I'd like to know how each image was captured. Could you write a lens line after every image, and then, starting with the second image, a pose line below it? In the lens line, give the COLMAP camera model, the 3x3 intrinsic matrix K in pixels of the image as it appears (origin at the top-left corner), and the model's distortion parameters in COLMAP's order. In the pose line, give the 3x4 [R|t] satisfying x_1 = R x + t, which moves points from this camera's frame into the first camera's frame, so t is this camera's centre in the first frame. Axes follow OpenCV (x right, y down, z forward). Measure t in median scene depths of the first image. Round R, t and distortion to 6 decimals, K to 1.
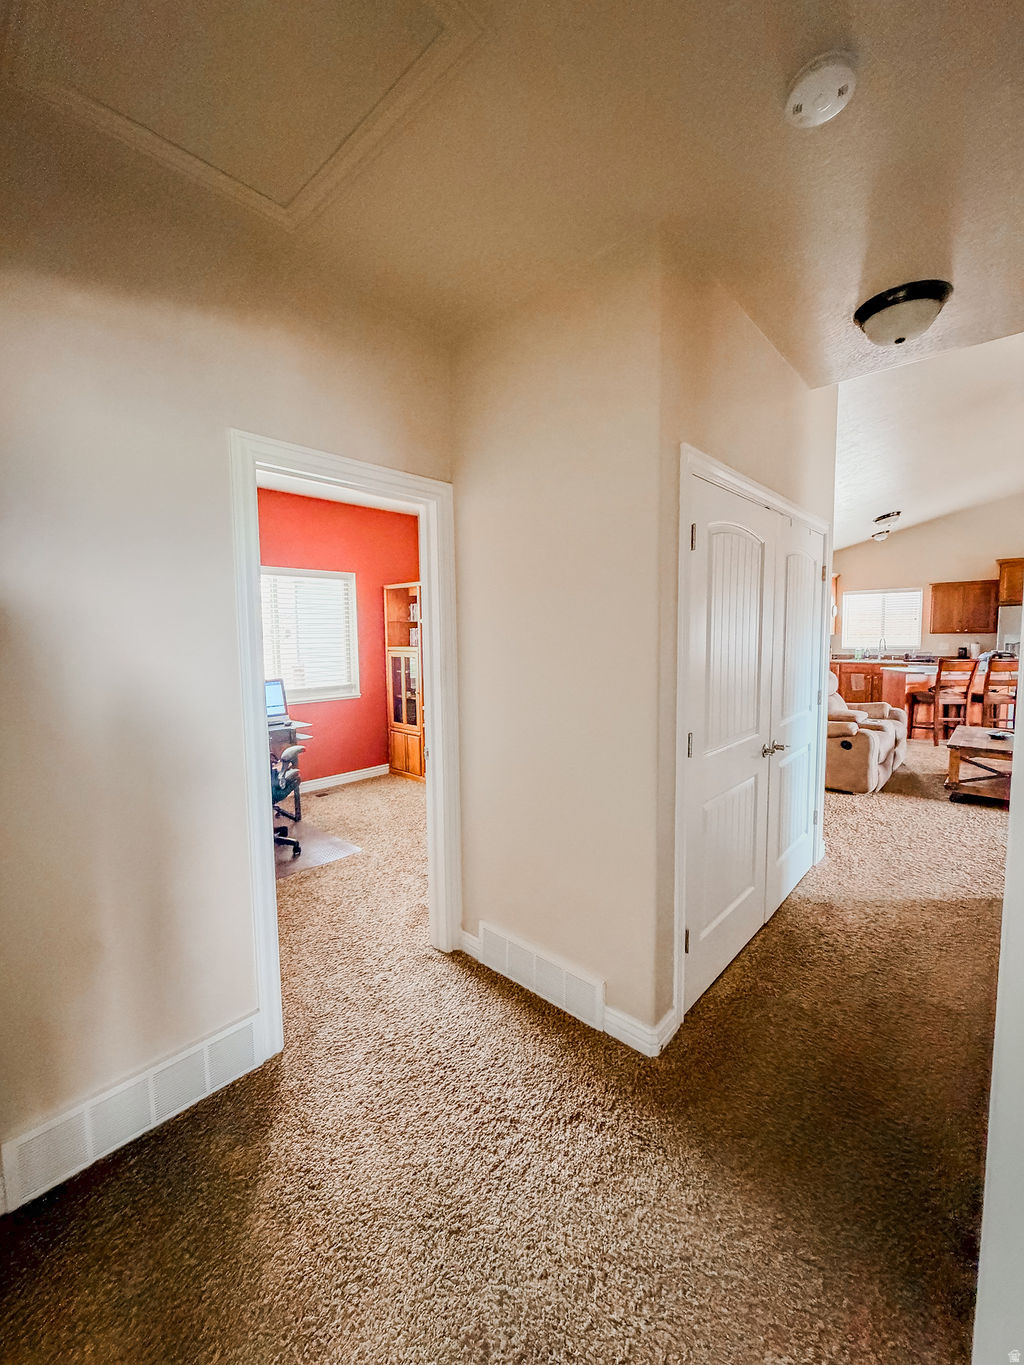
lens RADIAL K [[546.1, 0, 512.7], [0, 546.1, 677.6], [0, 0, 1]] dist [-0.002265, 0.000381]
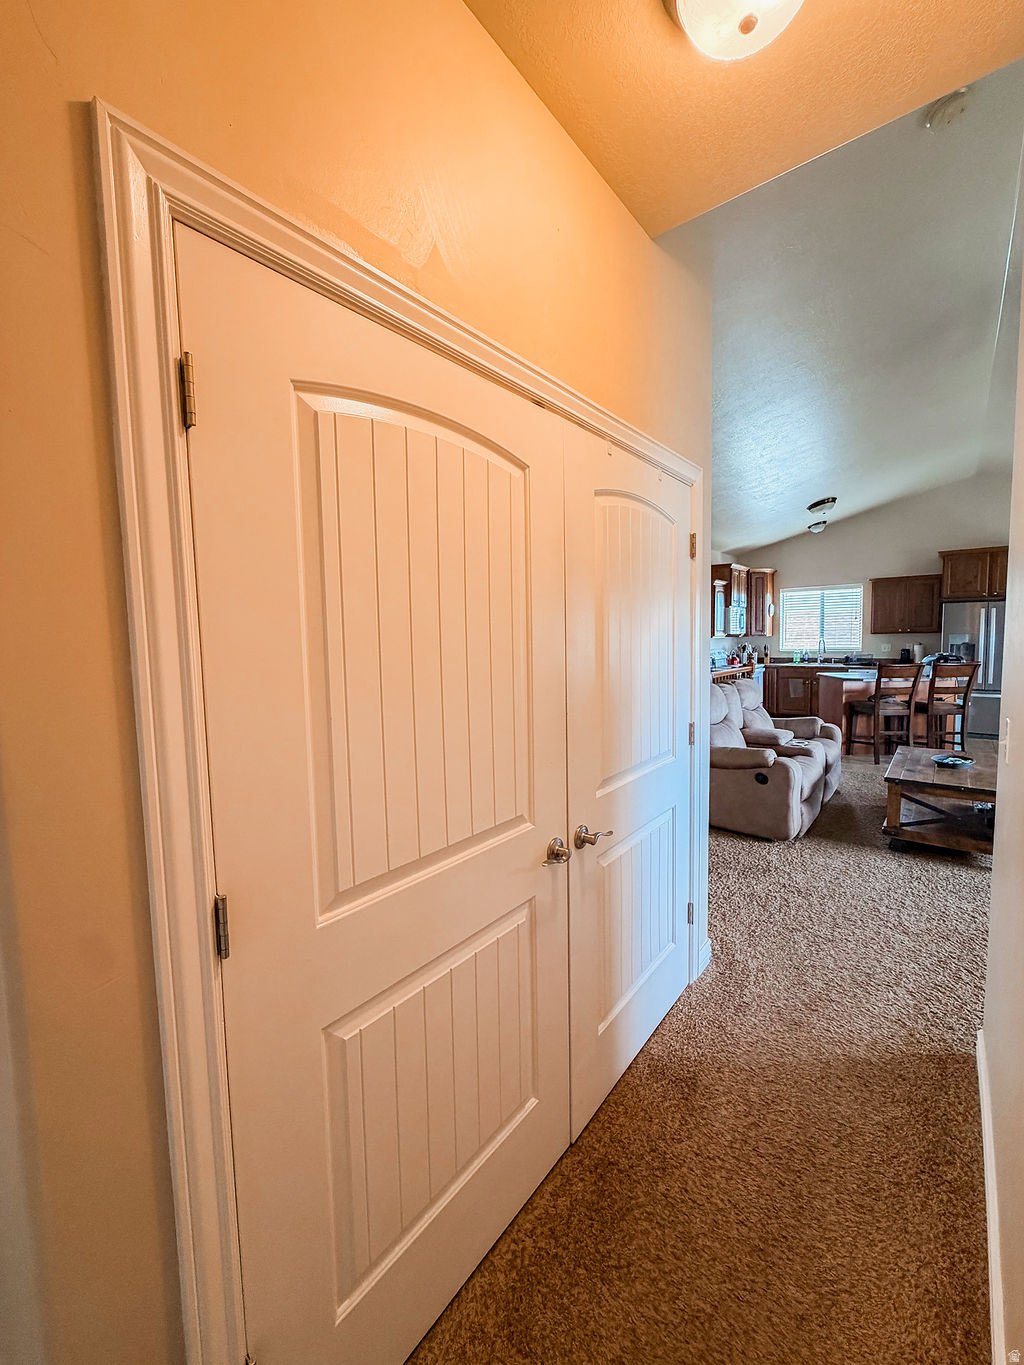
lens RADIAL K [[546.1, 0, 512.7], [0, 546.1, 677.6], [0, 0, 1]] dist [-0.002265, 0.000381]
pose [[0.998023, -0.013384, 0.061412, 0.197685], [0.013761, 0.999889, -0.005710, -0.019500], [-0.061329, 0.006543, 0.998096, 0.227803]]
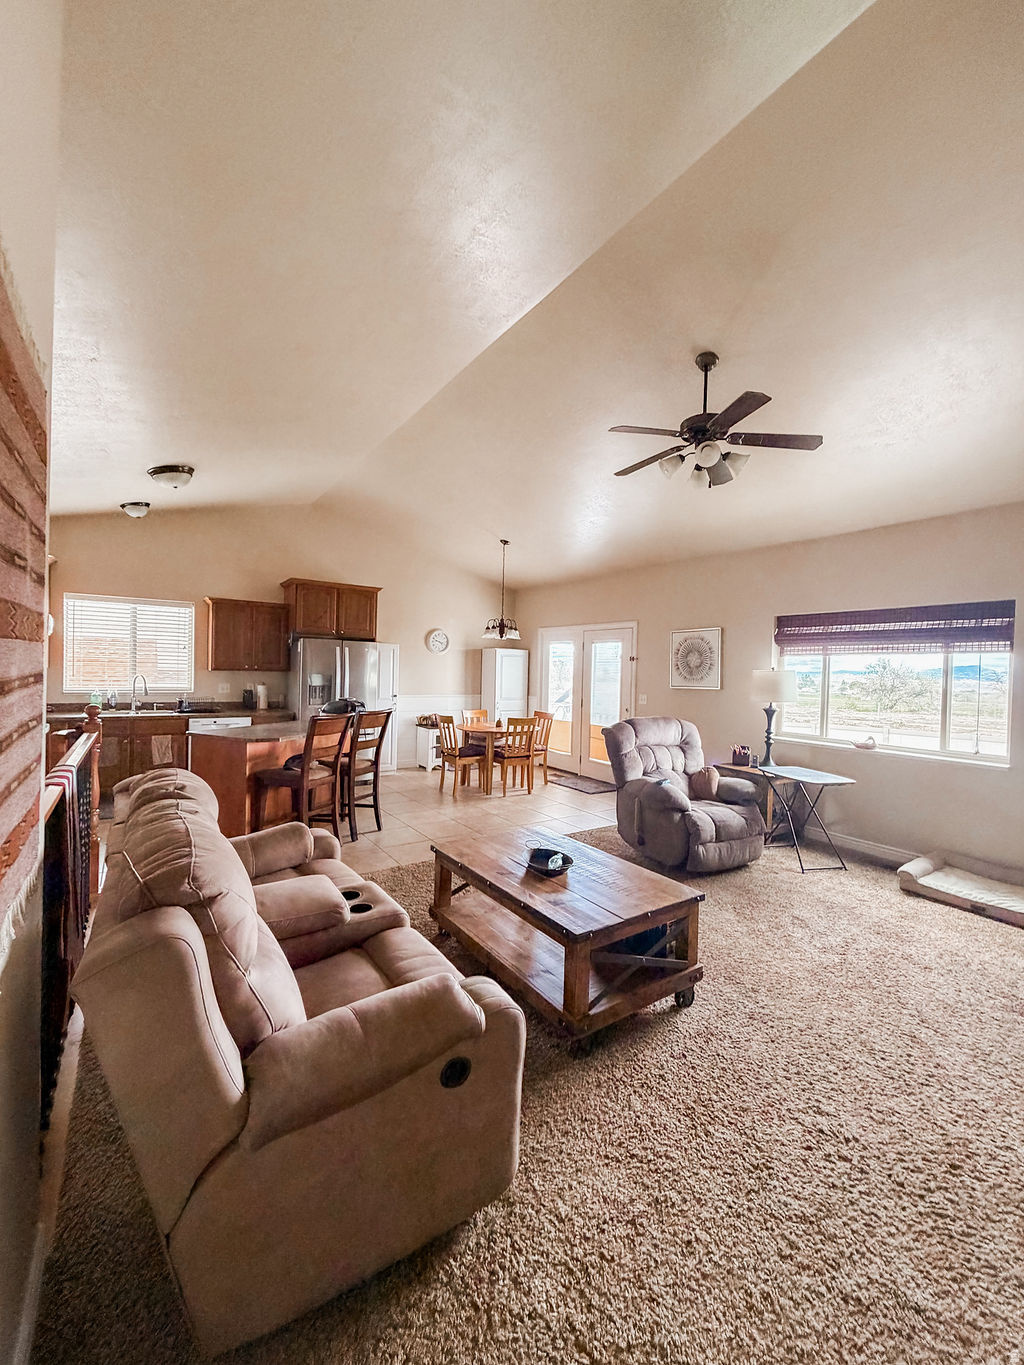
lens RADIAL K [[546.1, 0, 512.7], [0, 546.1, 677.6], [0, 0, 1]] dist [-0.002265, 0.000381]
pose [[0.224421, 0.008251, 0.974457, 0.317150], [0.048060, 0.998654, -0.019524, -0.070187], [-0.973306, 0.051214, 0.223723, 0.839229]]
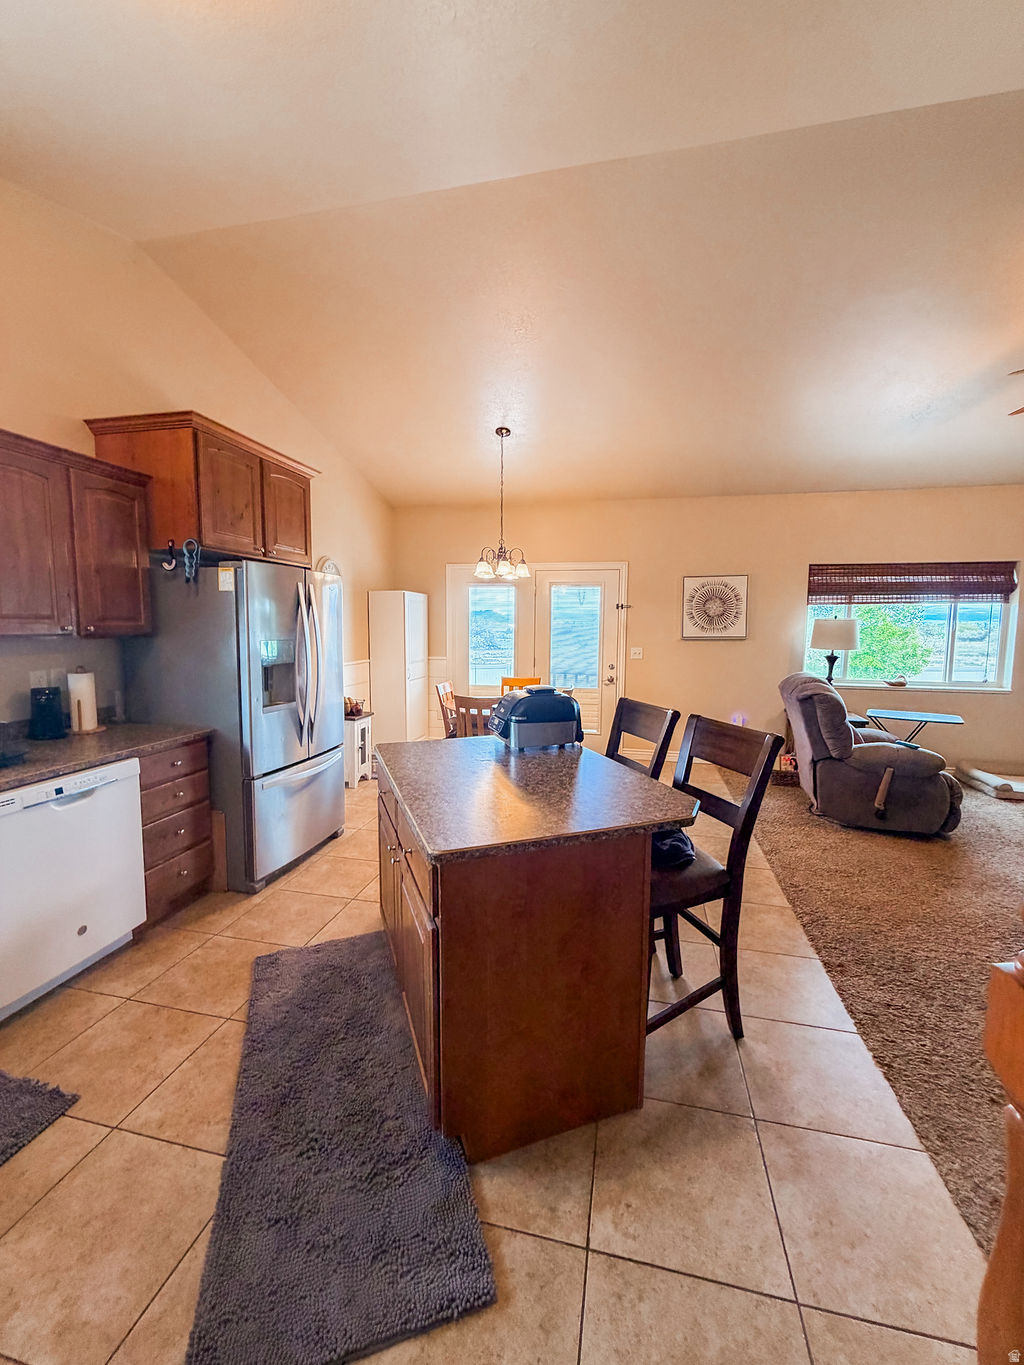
lens RADIAL K [[546.1, 0, 512.7], [0, 546.1, 677.6], [0, 0, 1]] dist [-0.002265, 0.000381]
pose [[-0.498389, -0.073206, 0.863857, 0.793759], [0.070098, 0.989763, 0.124317, -0.138052], [-0.864115, 0.122513, -0.488155, 1.613427]]
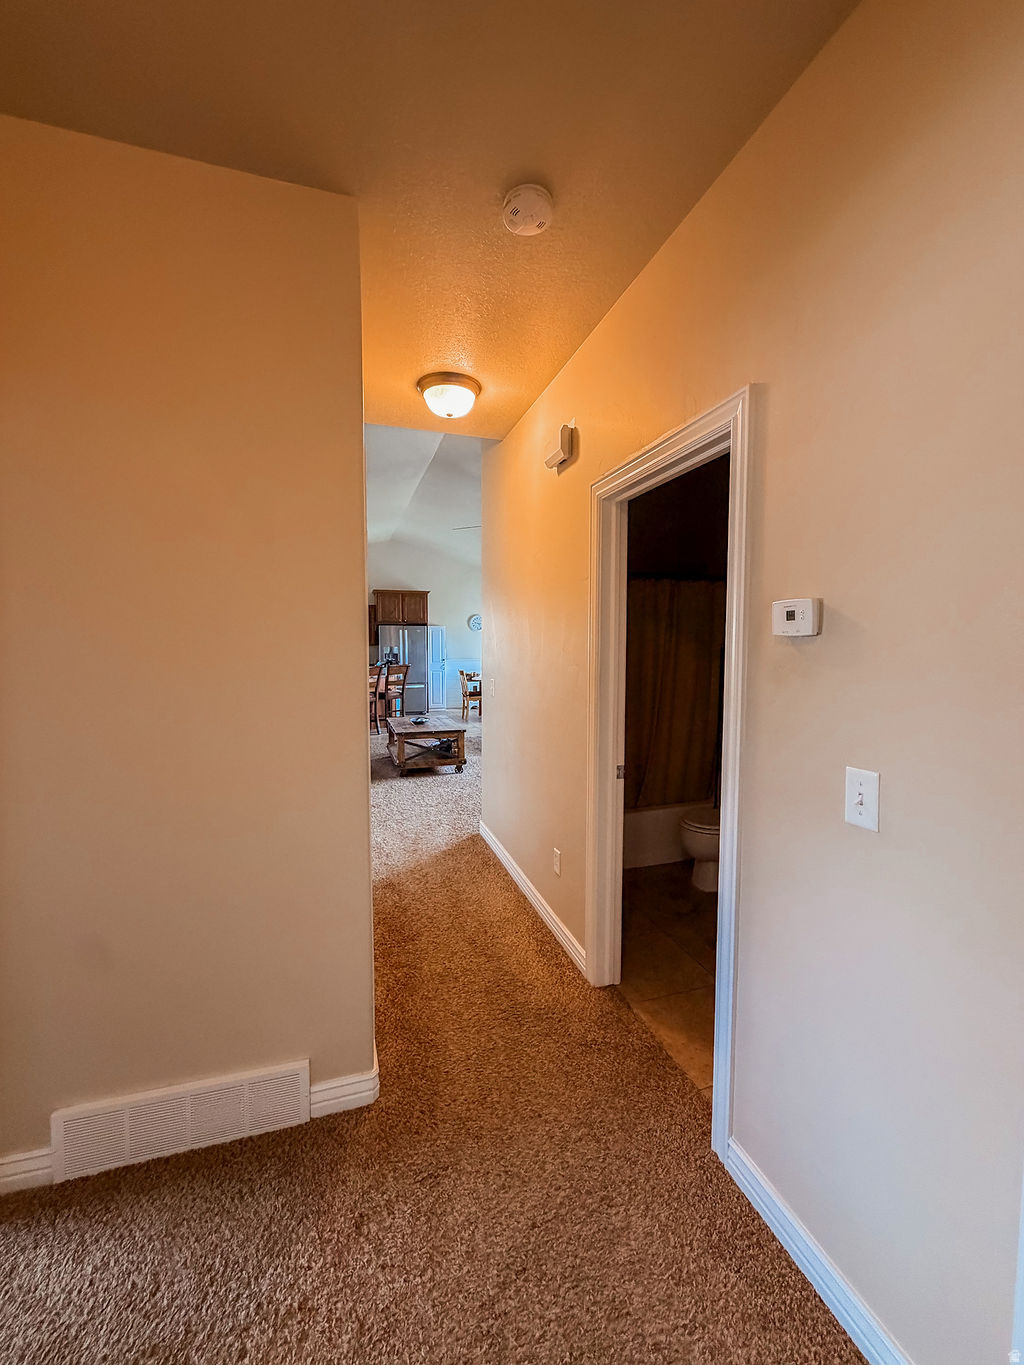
lens RADIAL K [[546.1, 0, 512.7], [0, 546.1, 677.6], [0, 0, 1]] dist [-0.002265, 0.000381]
pose [[0.496147, -0.043860, 0.867130, -0.146432], [0.063009, 0.997909, 0.014422, -0.006176], [-0.865949, 0.047482, 0.497873, 0.113170]]
